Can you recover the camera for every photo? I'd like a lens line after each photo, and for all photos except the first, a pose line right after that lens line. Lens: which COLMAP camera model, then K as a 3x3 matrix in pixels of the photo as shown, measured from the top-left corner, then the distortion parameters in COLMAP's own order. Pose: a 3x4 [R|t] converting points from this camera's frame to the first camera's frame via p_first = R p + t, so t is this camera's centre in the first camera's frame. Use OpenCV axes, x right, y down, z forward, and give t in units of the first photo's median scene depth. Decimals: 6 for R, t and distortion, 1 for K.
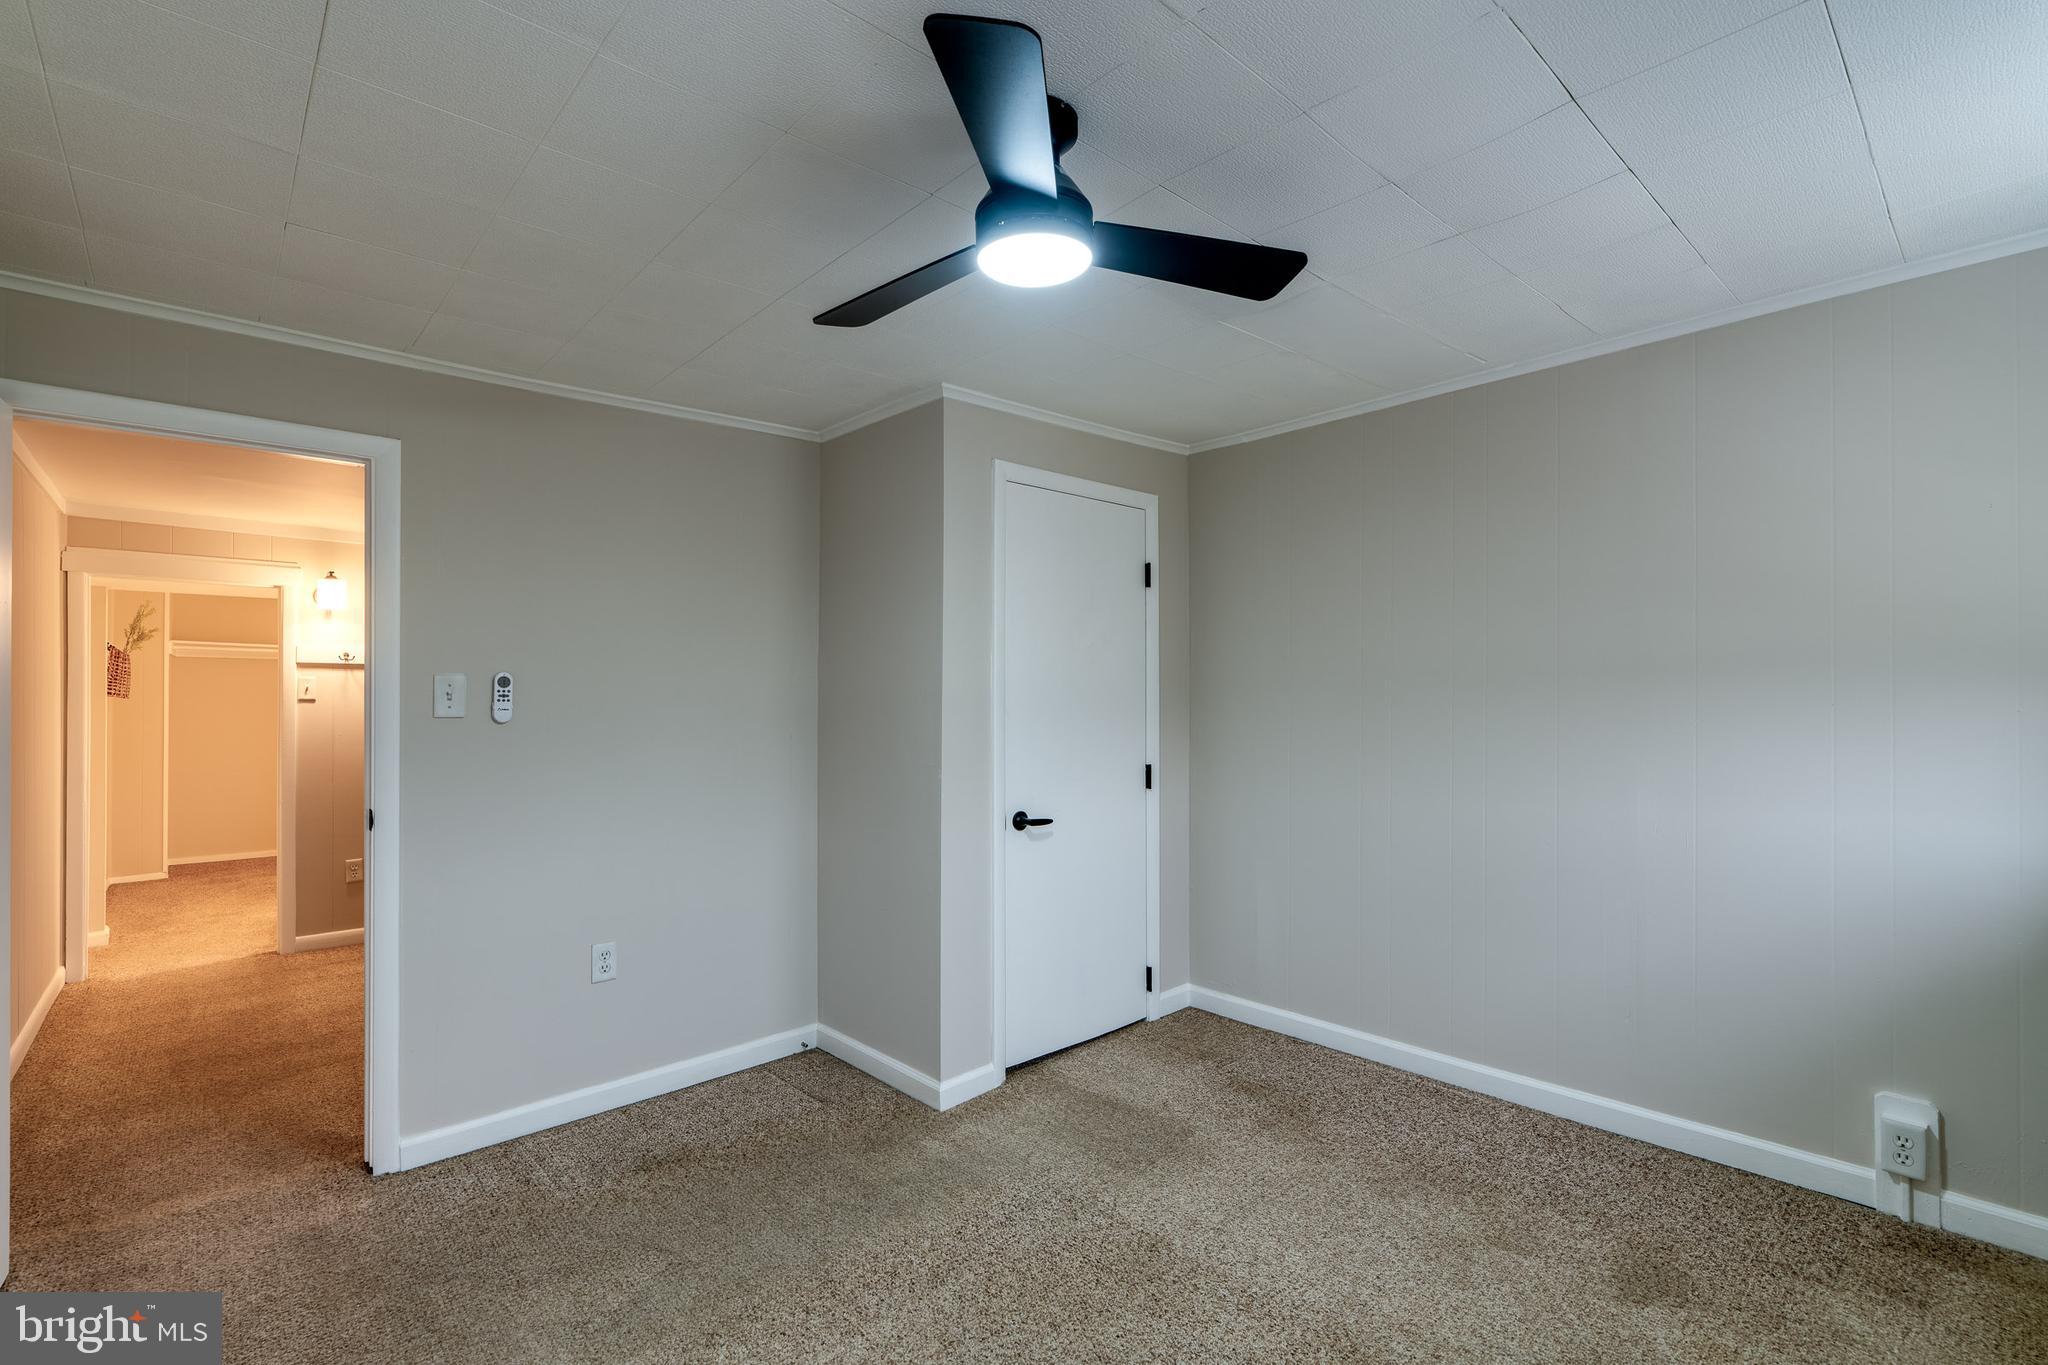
lens RADIAL K [[920.0, 0, 994.9], [0, 920.0, 676.7], [0, 0, 1]] dist [-0.002452, 0.000543]
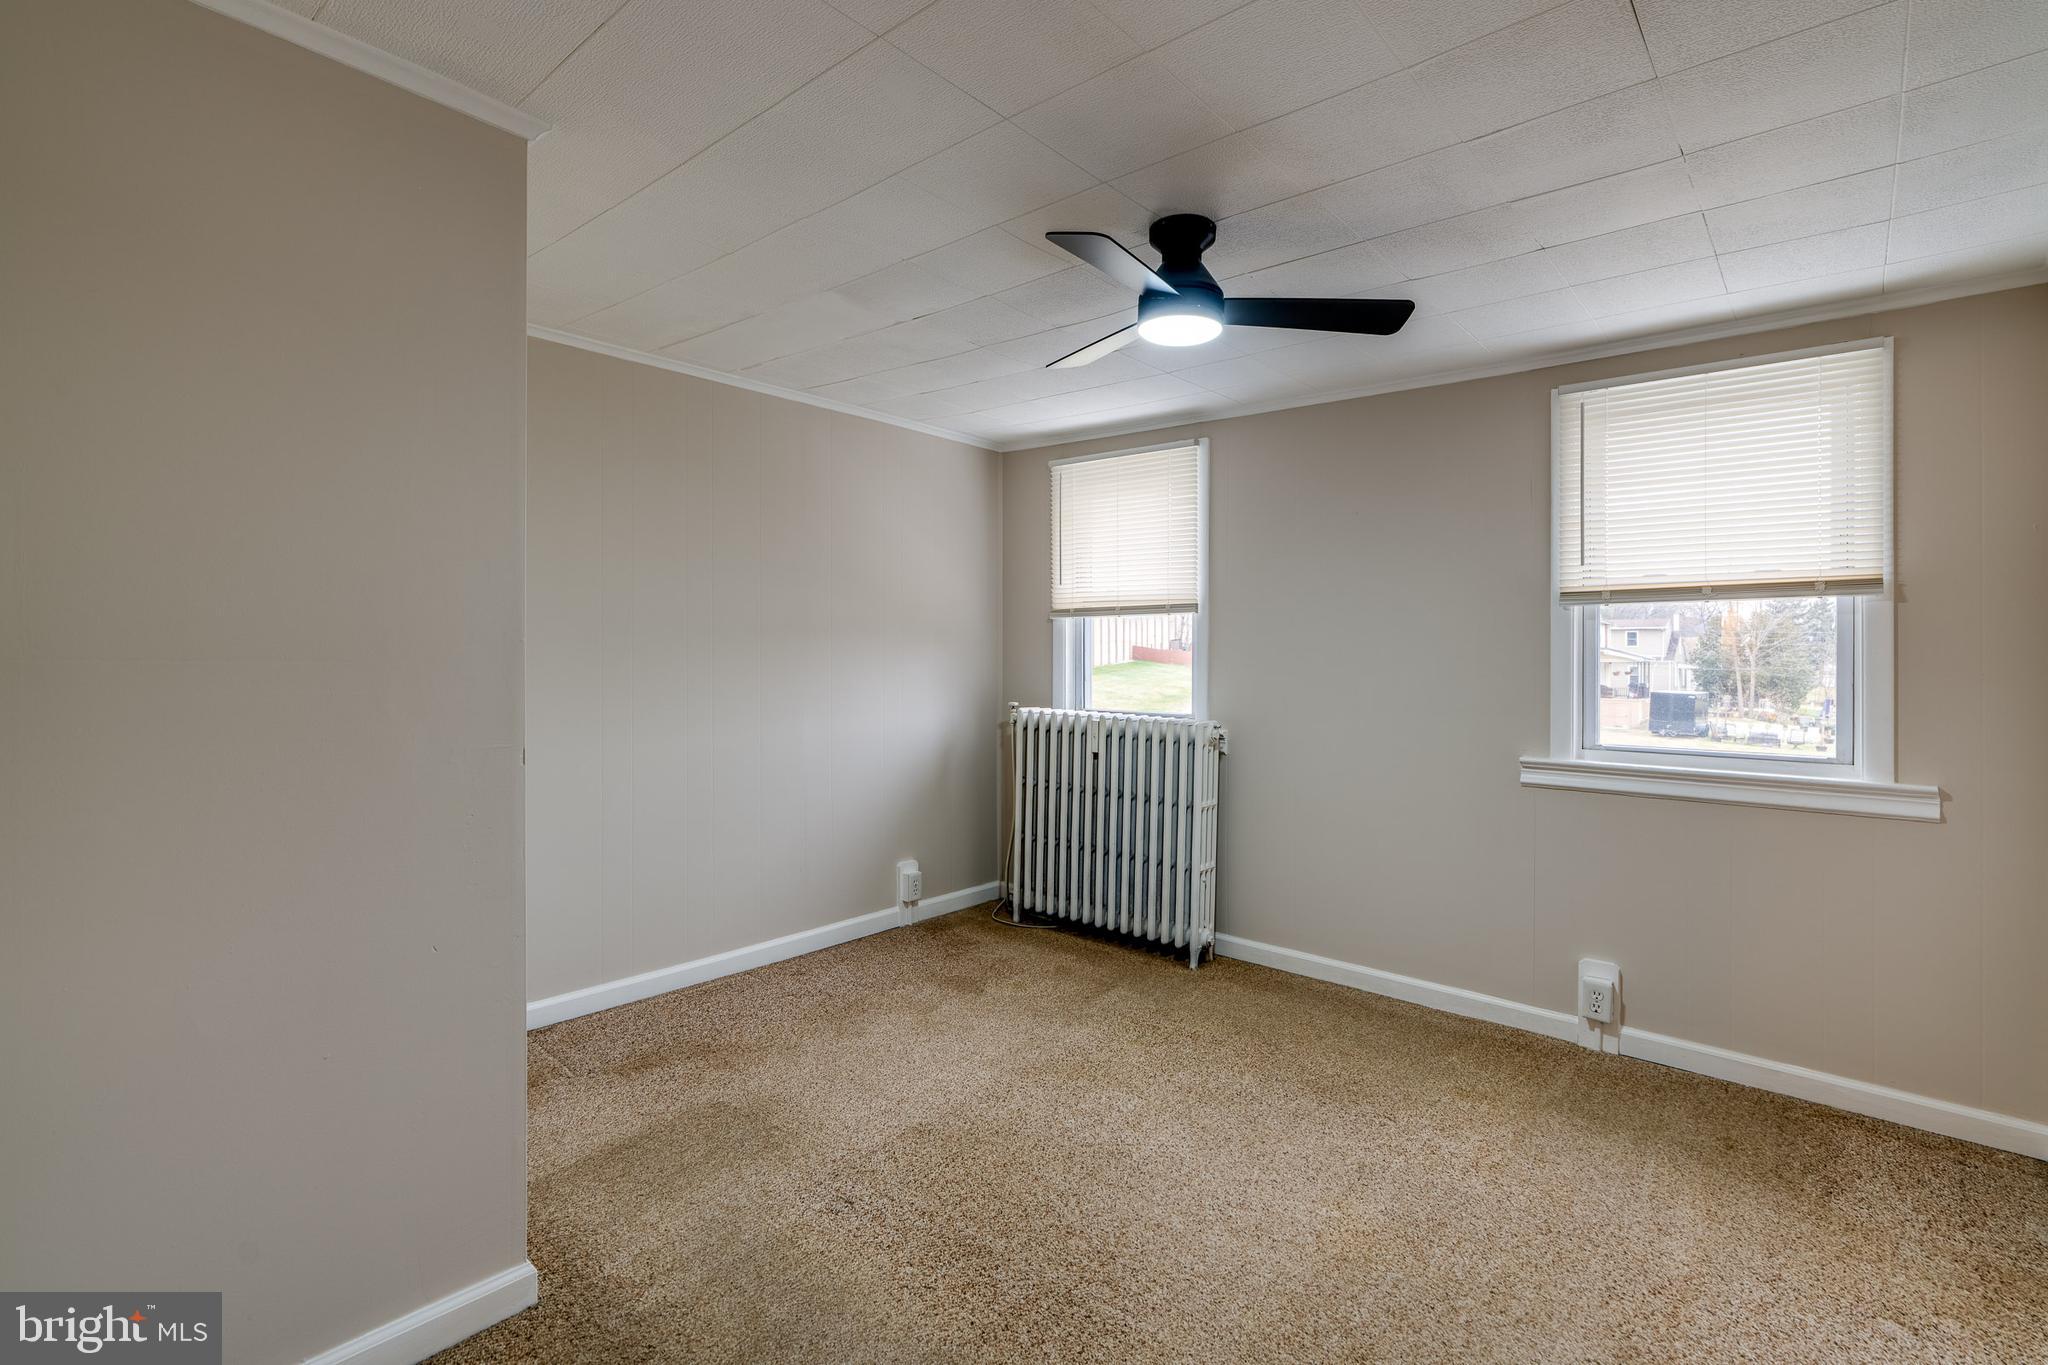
lens RADIAL K [[920.0, 0, 994.9], [0, 920.0, 676.7], [0, 0, 1]] dist [-0.002452, 0.000543]
pose [[-0.098437, -0.017920, 0.994982, -0.784689], [-0.033031, 0.999346, 0.014731, 0.025368], [-0.994595, -0.031415, -0.098964, 0.842958]]
